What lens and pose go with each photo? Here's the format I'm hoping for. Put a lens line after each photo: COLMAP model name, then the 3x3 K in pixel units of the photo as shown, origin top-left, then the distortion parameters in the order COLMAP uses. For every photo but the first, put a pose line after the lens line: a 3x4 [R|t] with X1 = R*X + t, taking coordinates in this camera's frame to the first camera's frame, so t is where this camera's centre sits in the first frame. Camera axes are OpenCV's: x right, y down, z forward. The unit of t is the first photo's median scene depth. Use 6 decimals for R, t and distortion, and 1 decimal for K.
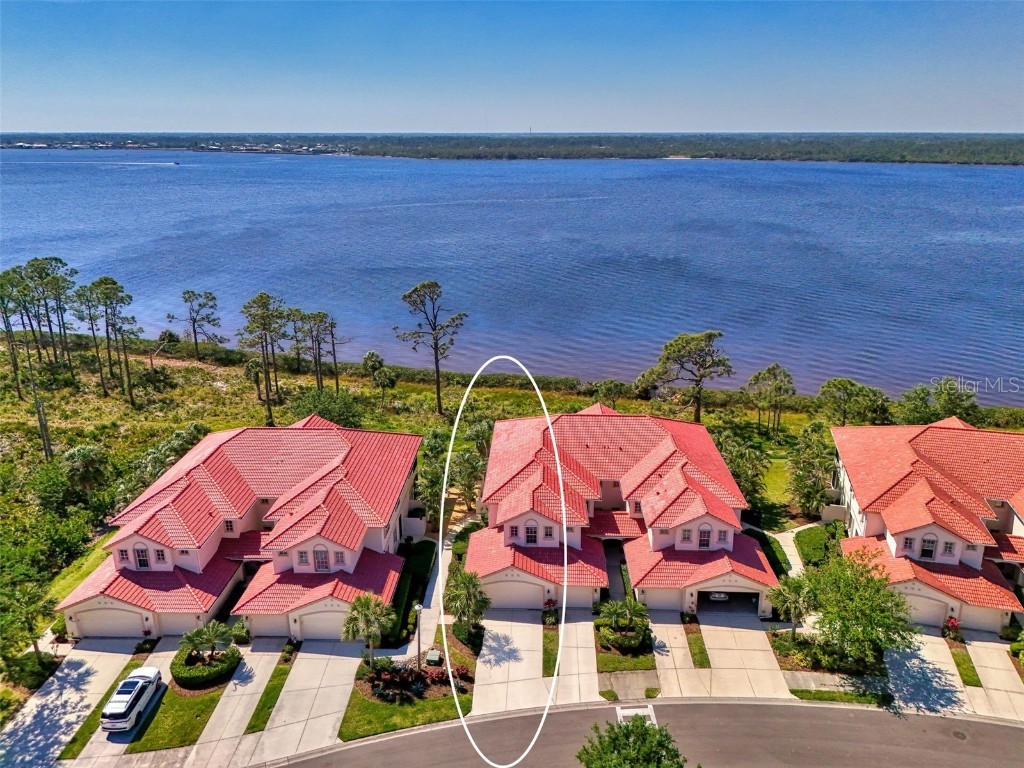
lens RADIAL K [[757.7, 0, 512.0], [0, 757.7, 384.0], [0, 0, 1]] dist [0.001568, 0.000235]
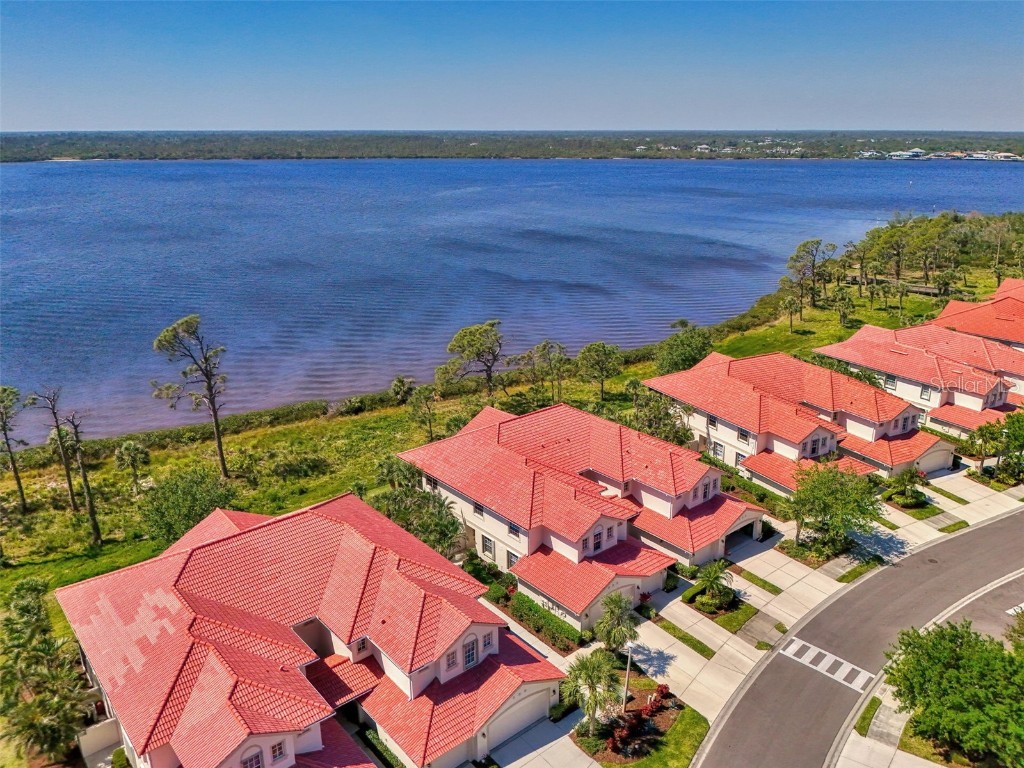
lens RADIAL K [[770.7, 0, 512.0], [0, 770.7, 384.0], [0, 0, 1]] dist [0.006008, -0.000386]
pose [[0.745736, -0.210567, 0.632091, -0.639796], [0.212546, 0.974358, 0.073827, -0.093226], [-0.631429, 0.079293, 0.771369, 0.296322]]
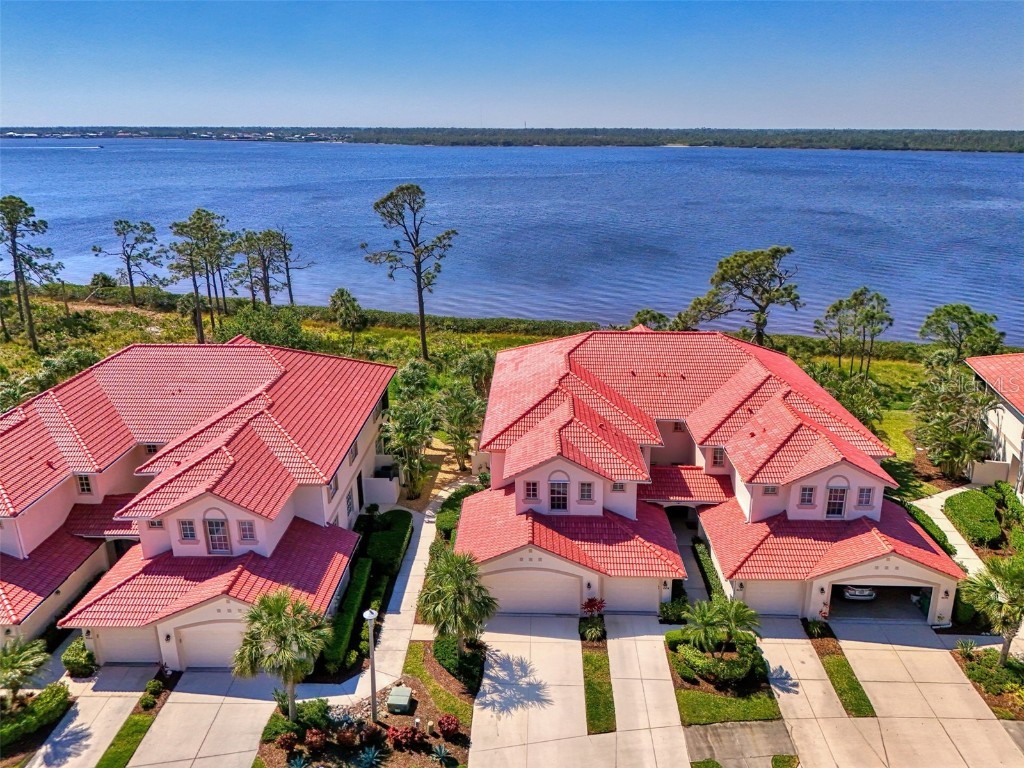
lens RADIAL K [[758.0, 0, 499.2], [0, 758.0, 381.2], [0, 0, 1]] dist [0.001800, -0.006162]
pose [[0.999923, -0.004870, -0.011422, -0.016862], [0.004926, 0.999976, 0.004940, 0.100406], [0.011397, -0.004995, 0.999923, 0.370954]]
